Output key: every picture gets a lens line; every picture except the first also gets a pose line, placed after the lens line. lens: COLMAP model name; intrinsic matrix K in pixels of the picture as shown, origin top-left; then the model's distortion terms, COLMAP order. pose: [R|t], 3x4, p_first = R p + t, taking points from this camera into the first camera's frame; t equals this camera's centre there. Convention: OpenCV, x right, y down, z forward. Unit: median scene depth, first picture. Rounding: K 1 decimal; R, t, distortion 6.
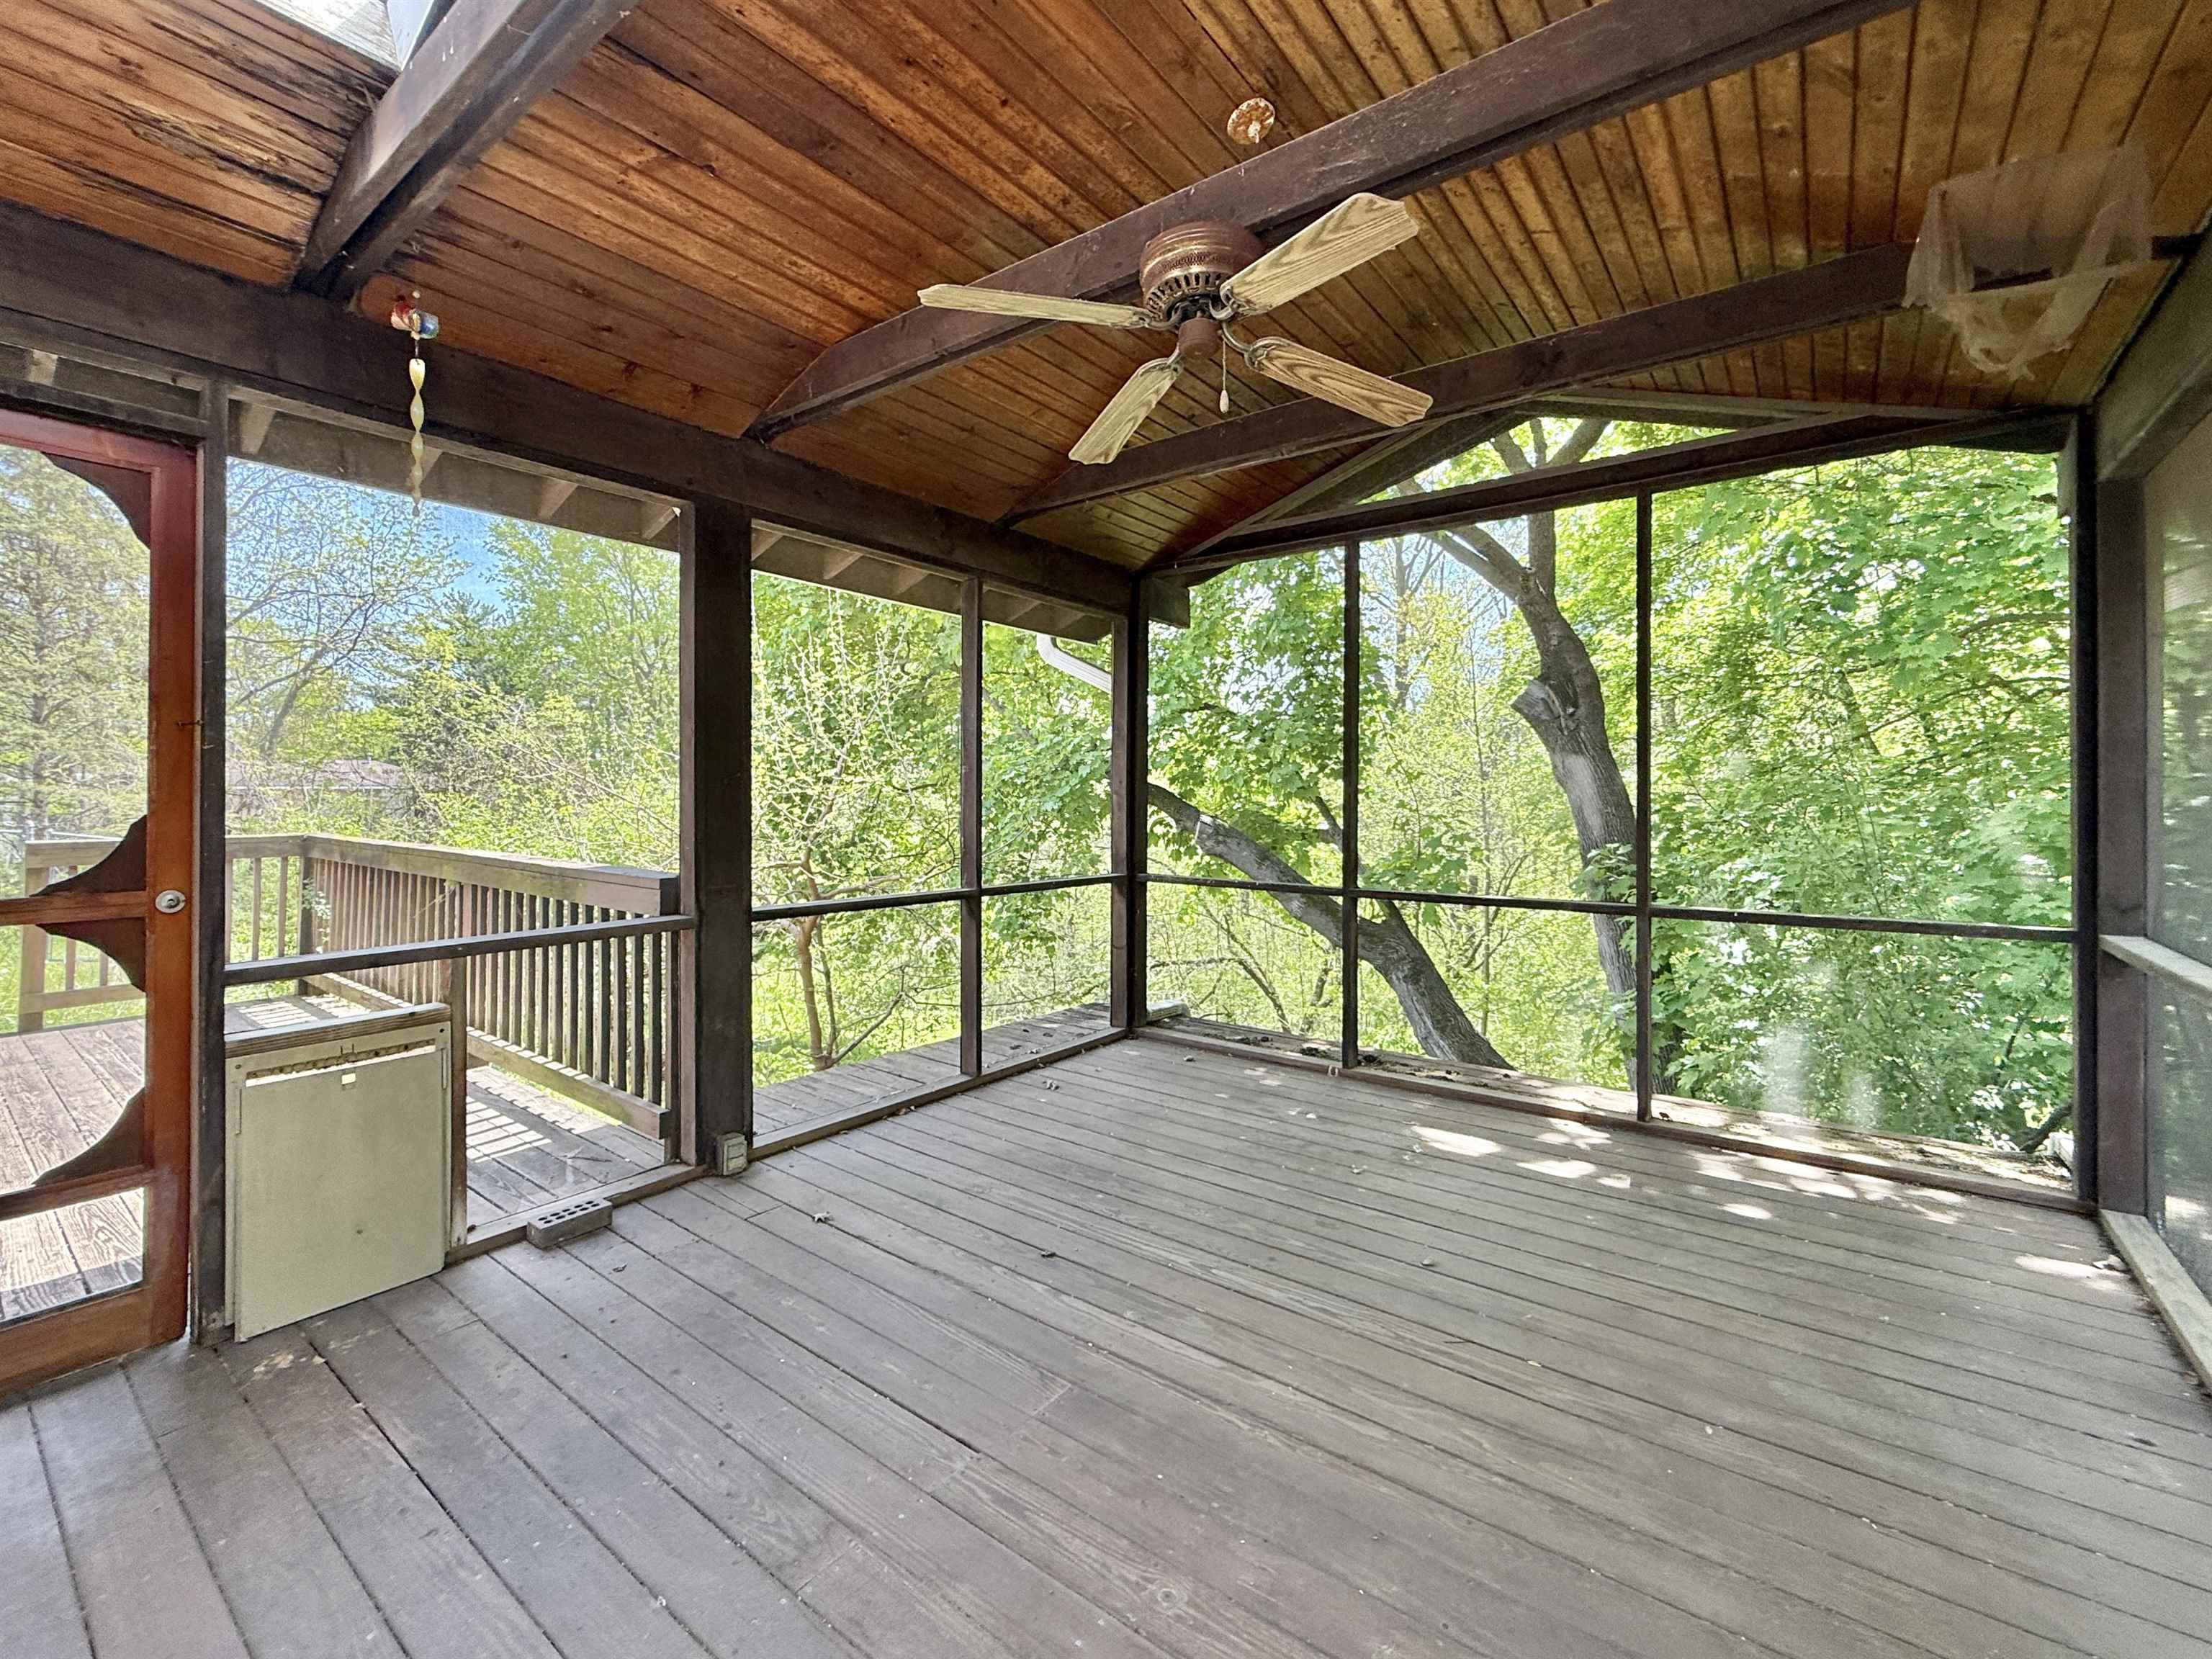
lens RADIAL K [[934.3, 0, 1097.4], [0, 934.3, 778.3], [0, 0, 1]] dist [-0.004858, 0.000174]
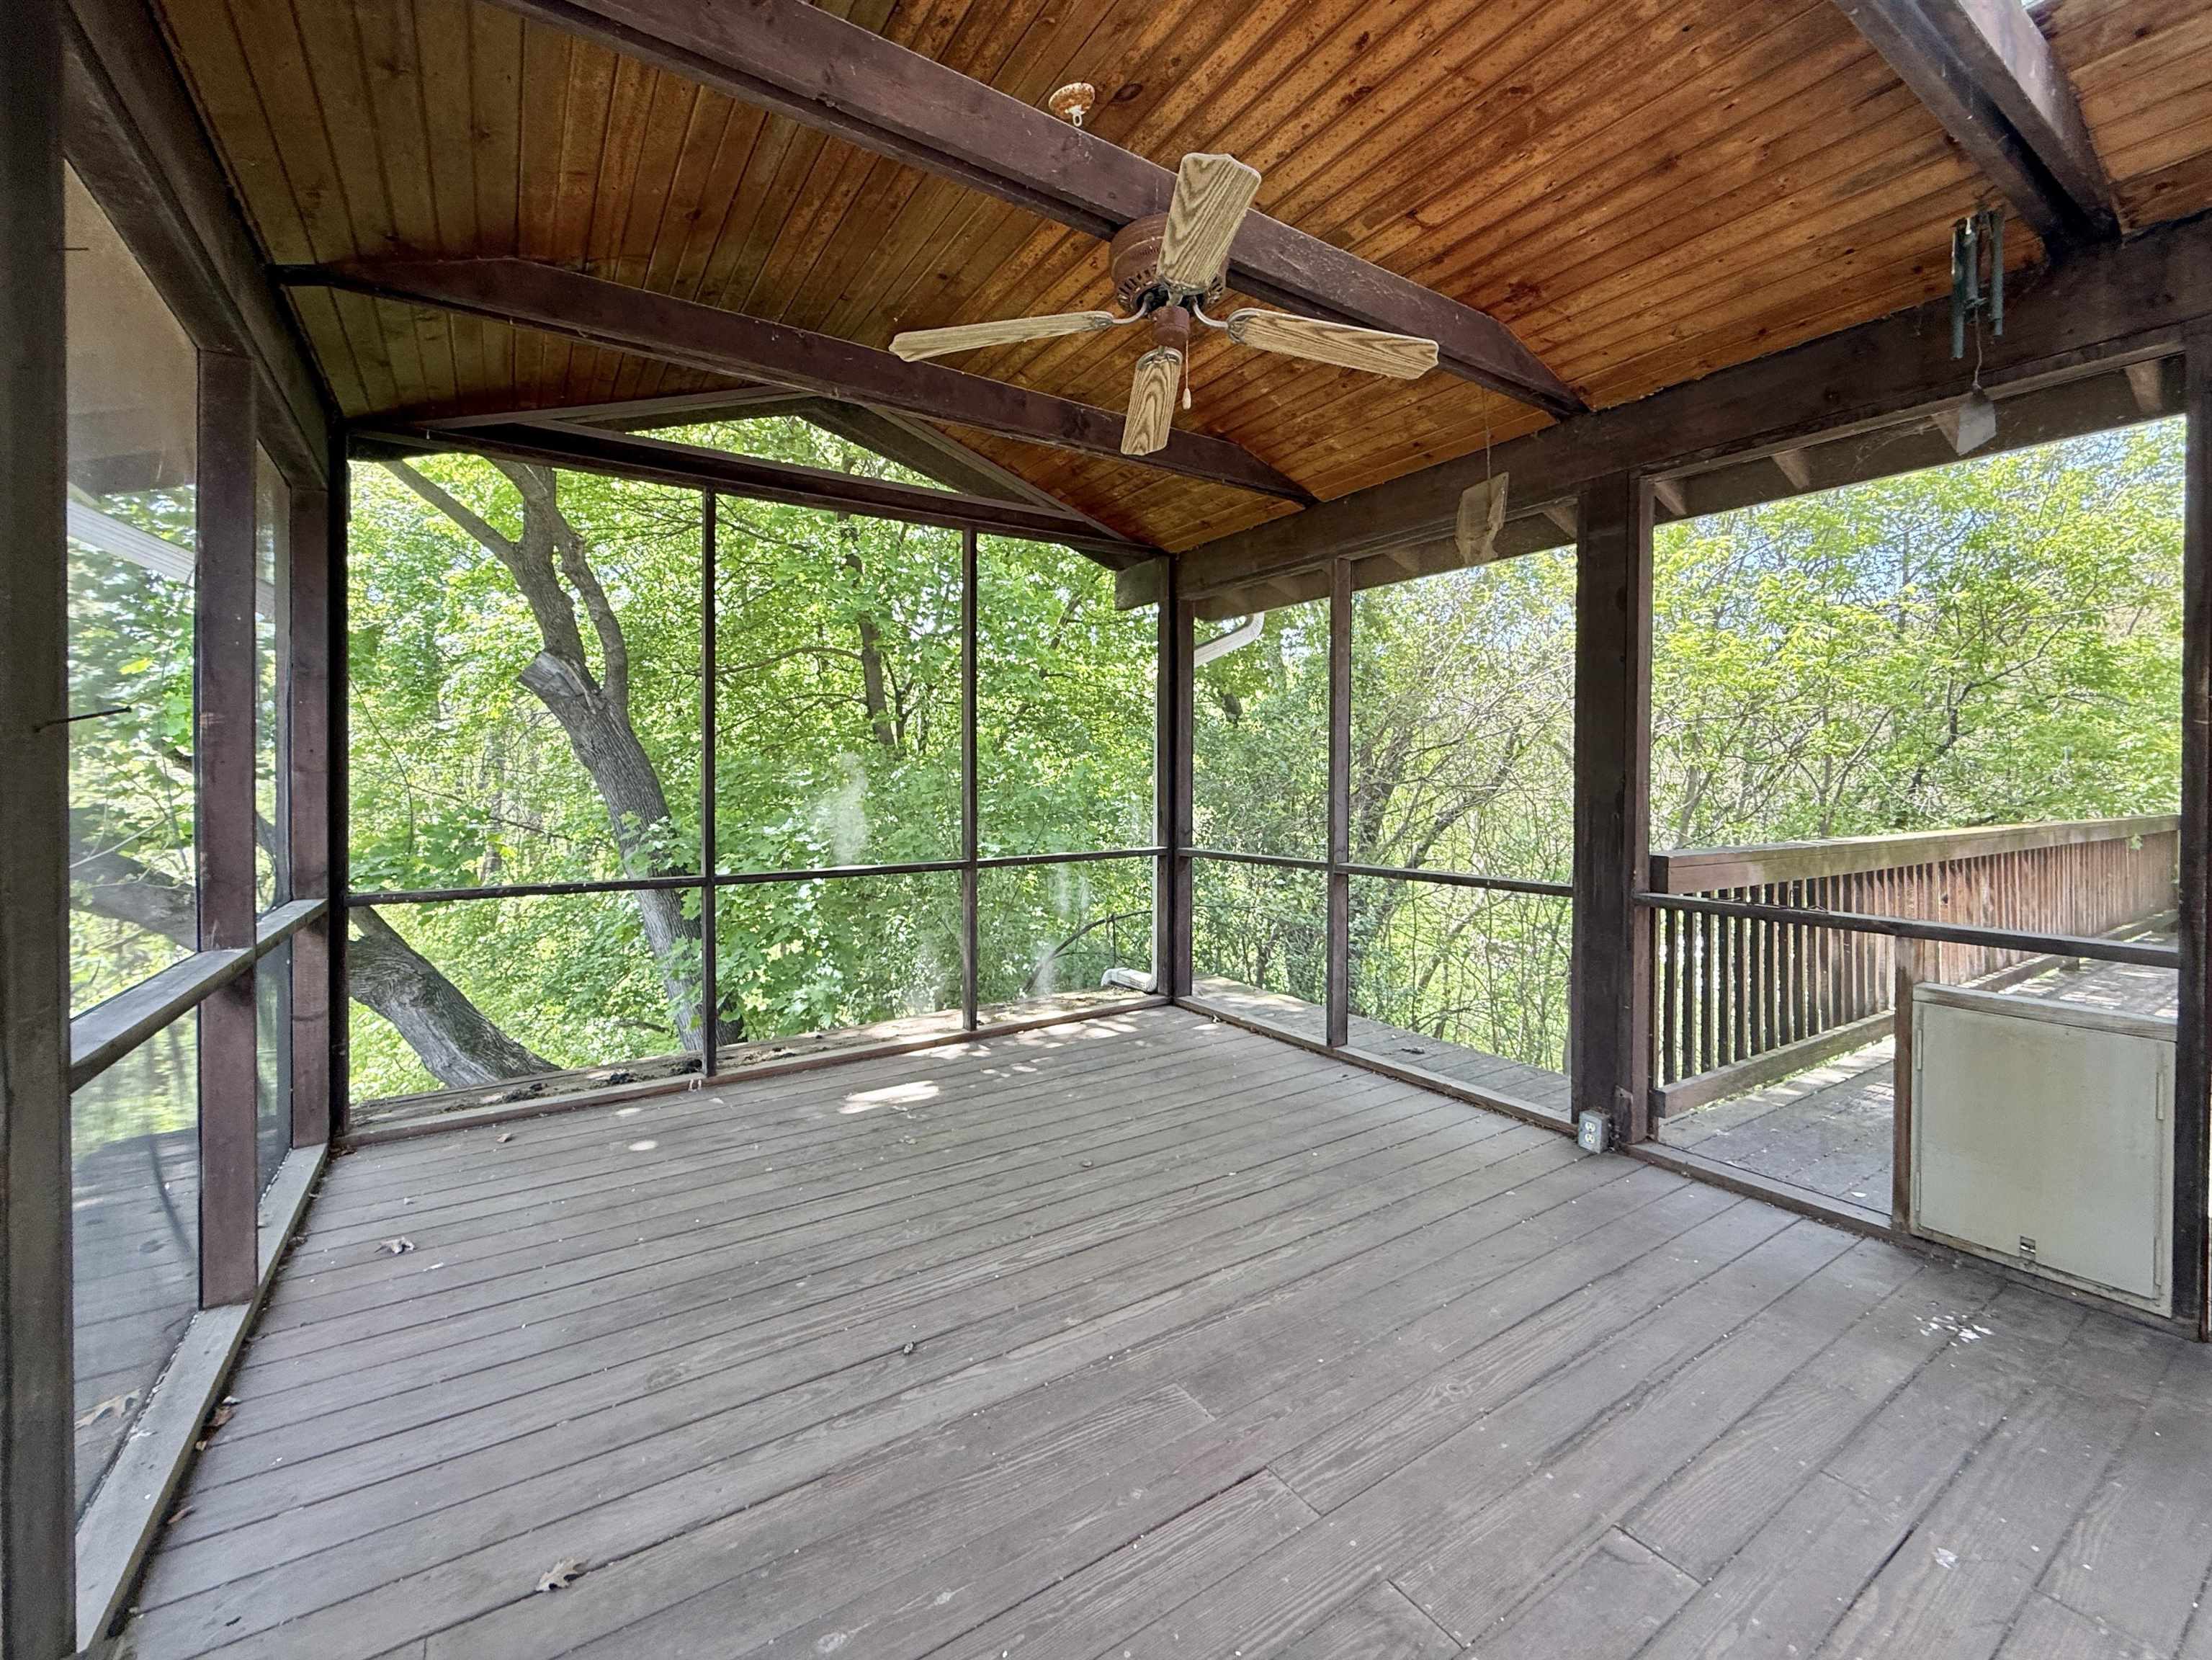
lens RADIAL K [[906.4, 0, 1100.3], [0, 906.4, 790.3], [0, 0, 1]] dist [-0.002233, 0.001307]
pose [[0.344303, -0.017857, 0.938689, -0.703846], [-0.012517, 0.999643, 0.023607, 0.014964], [-0.938775, -0.019878, 0.343957, 0.585786]]
